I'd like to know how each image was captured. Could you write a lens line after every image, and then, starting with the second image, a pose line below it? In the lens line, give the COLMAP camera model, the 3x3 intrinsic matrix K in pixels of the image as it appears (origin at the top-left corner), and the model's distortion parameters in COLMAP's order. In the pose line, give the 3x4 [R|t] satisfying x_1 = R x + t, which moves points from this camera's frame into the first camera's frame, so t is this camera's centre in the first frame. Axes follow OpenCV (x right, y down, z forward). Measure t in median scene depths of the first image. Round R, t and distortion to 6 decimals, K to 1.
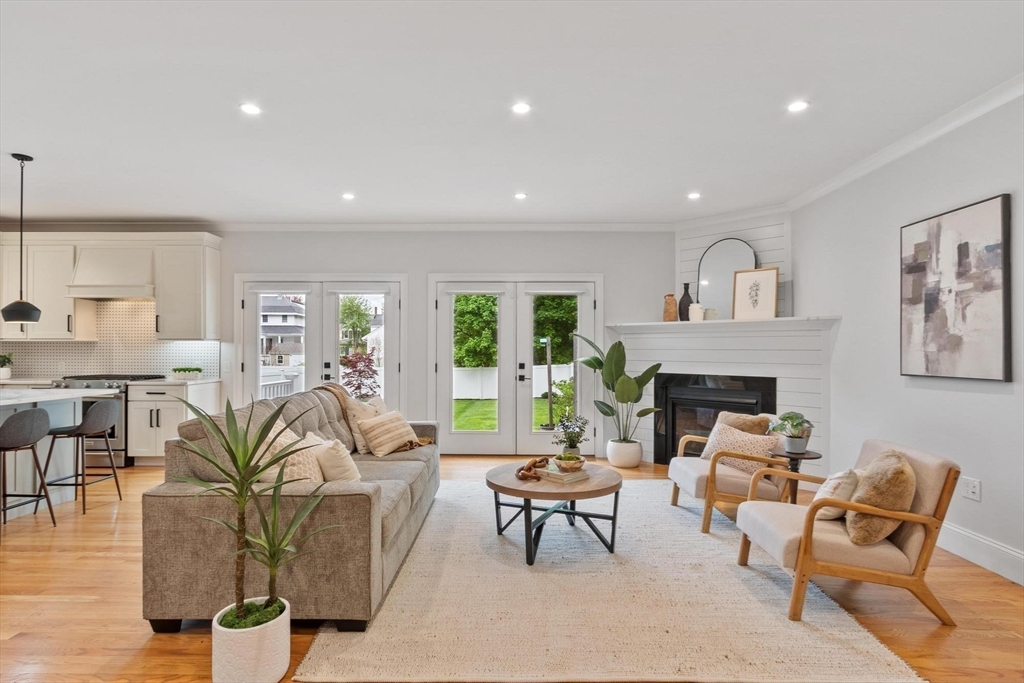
lens RADIAL K [[525.7, 0, 507.7], [0, 525.7, 347.8], [0, 0, 1]] dist [-0.003550, 0.000711]
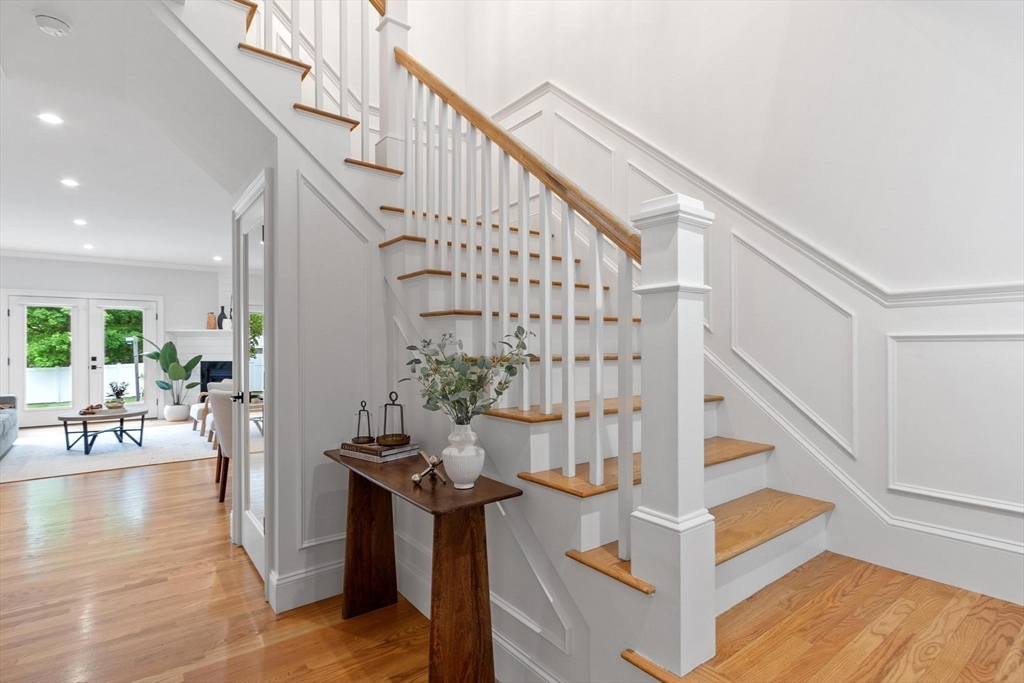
lens RADIAL K [[525.7, 0, 534.6], [0, 525.7, 343.1], [0, 0, 1]] dist [-0.003550, 0.000711]
pose [[0.774434, -0.003698, 0.632644, 0.056168], [0.004522, 0.999990, 0.000309, -0.002892], [-0.632639, 0.002621, 0.774443, -0.901638]]
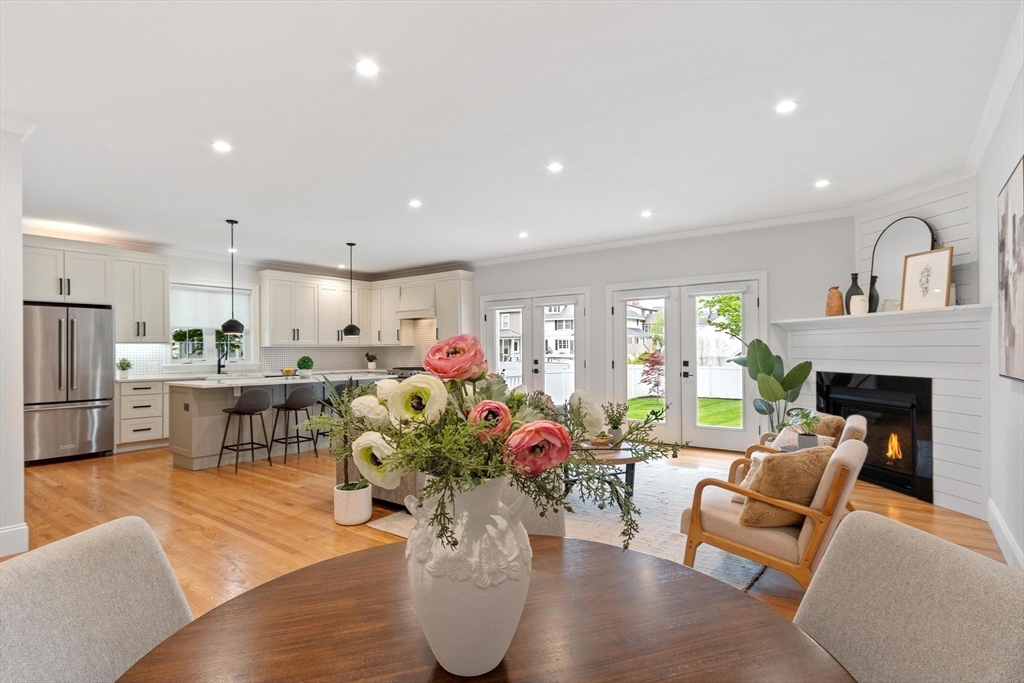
lens RADIAL K [[525.7, 0, 517.1], [0, 525.7, 345.1], [0, 0, 1]] dist [-0.003550, 0.000711]
pose [[0.799781, -0.013682, -0.600136, 0.421094], [0.010475, 0.999906, -0.008836, 0.002741], [0.600201, 0.000781, 0.799849, -0.070187]]
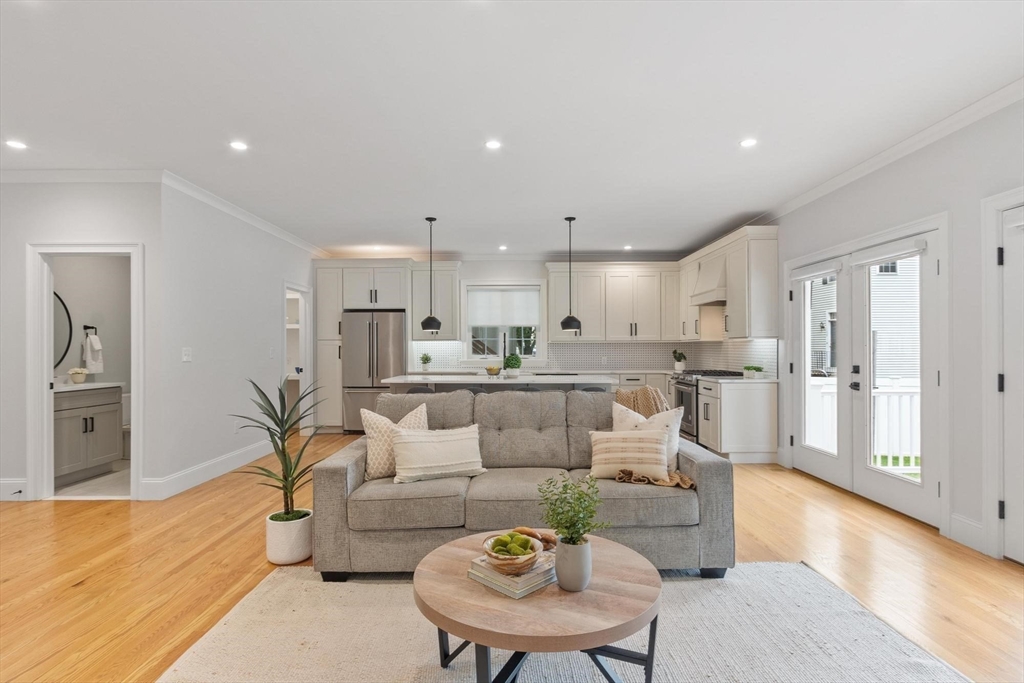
lens RADIAL K [[525.7, 0, 501.6], [0, 525.7, 345.4], [0, 0, 1]] dist [-0.003550, 0.000711]
pose [[-0.018534, -0.006841, -0.999805, 0.392710], [0.006216, 0.999956, -0.006957, 0.002741], [0.999809, -0.006344, -0.018490, 0.566750]]
